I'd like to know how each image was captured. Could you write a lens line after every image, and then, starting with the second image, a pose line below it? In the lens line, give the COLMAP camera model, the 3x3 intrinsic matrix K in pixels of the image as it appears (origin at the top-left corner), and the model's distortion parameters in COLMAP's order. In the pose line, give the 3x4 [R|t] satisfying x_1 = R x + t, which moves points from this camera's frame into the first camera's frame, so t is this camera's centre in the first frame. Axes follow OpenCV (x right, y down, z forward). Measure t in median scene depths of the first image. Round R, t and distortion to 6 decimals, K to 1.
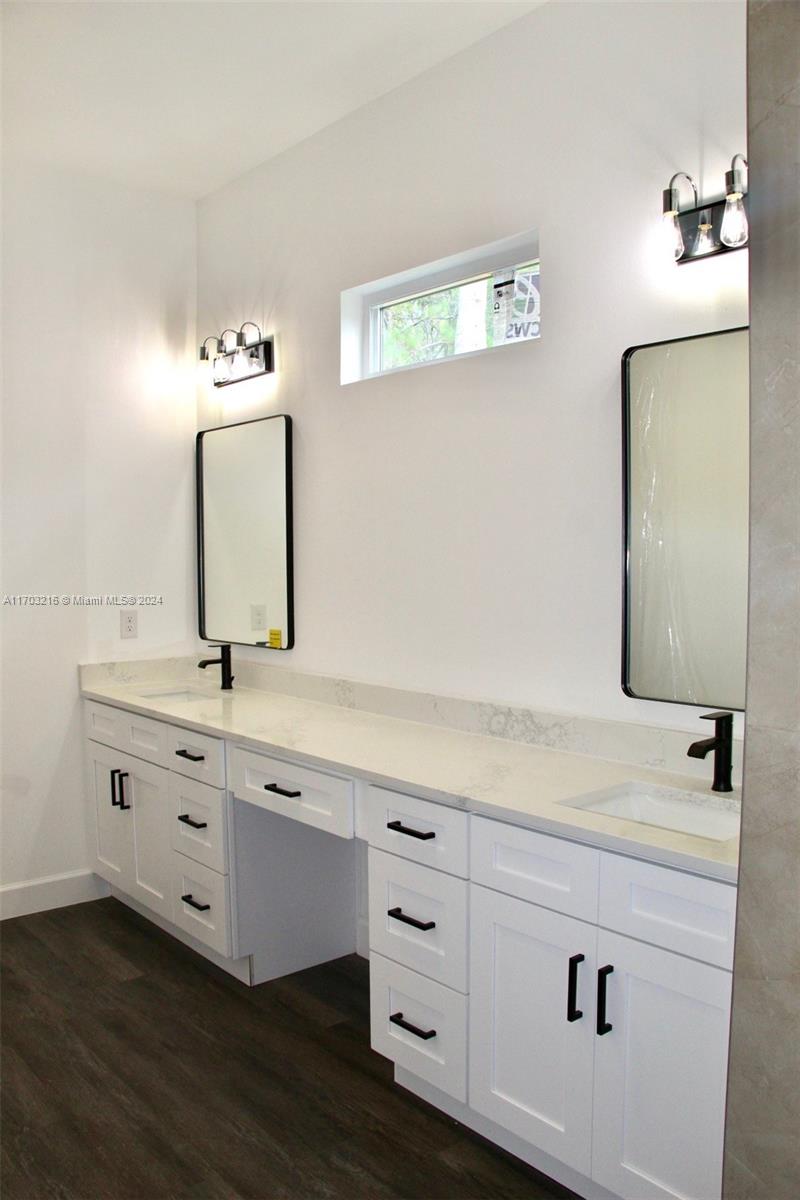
lens RADIAL K [[986.0, 0, 400.0], [0, 986.0, 600.0], [0, 0, 1]] dist [-0.179549, 0.142365]
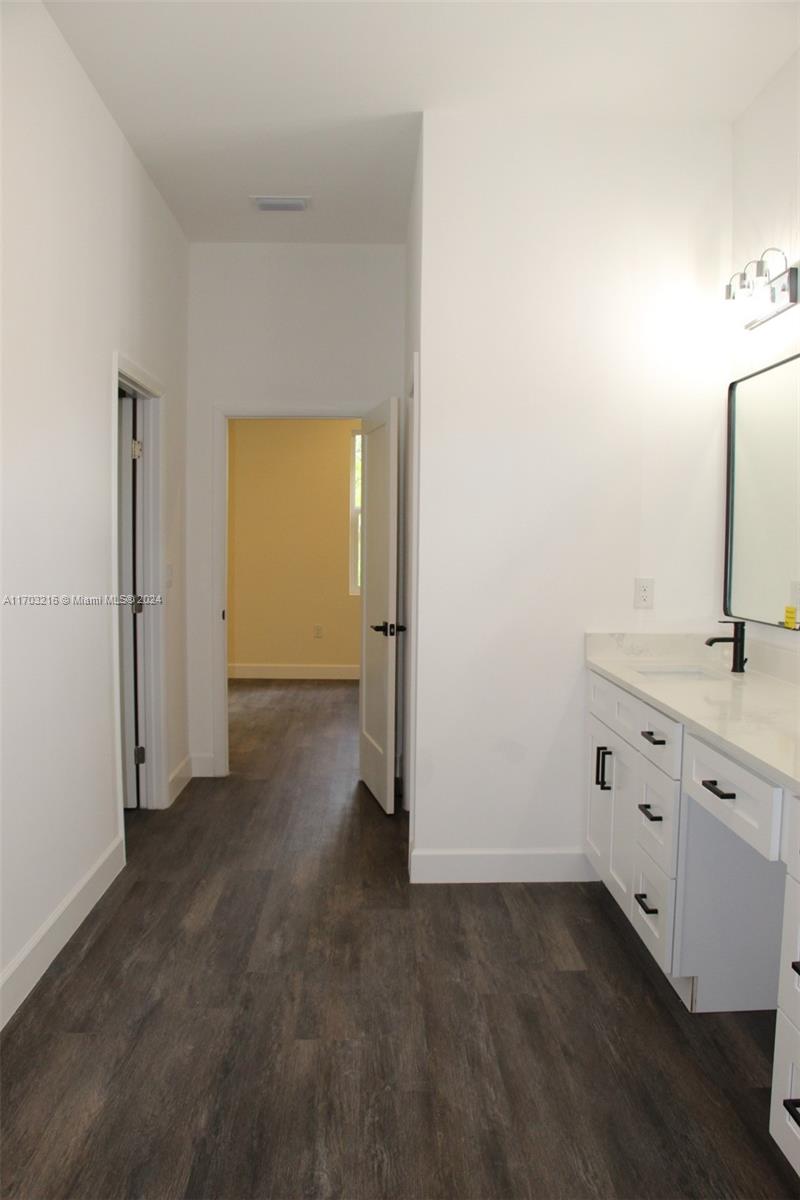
lens RADIAL K [[986.0, 0, 400.0], [0, 986.0, 600.0], [0, 0, 1]] dist [-0.179549, 0.142365]
pose [[0.785437, 0.055276, -0.616469, 0.130357], [-0.048943, 0.998432, 0.027167, 0.020067], [0.617004, 0.008834, 0.786911, 0.149782]]
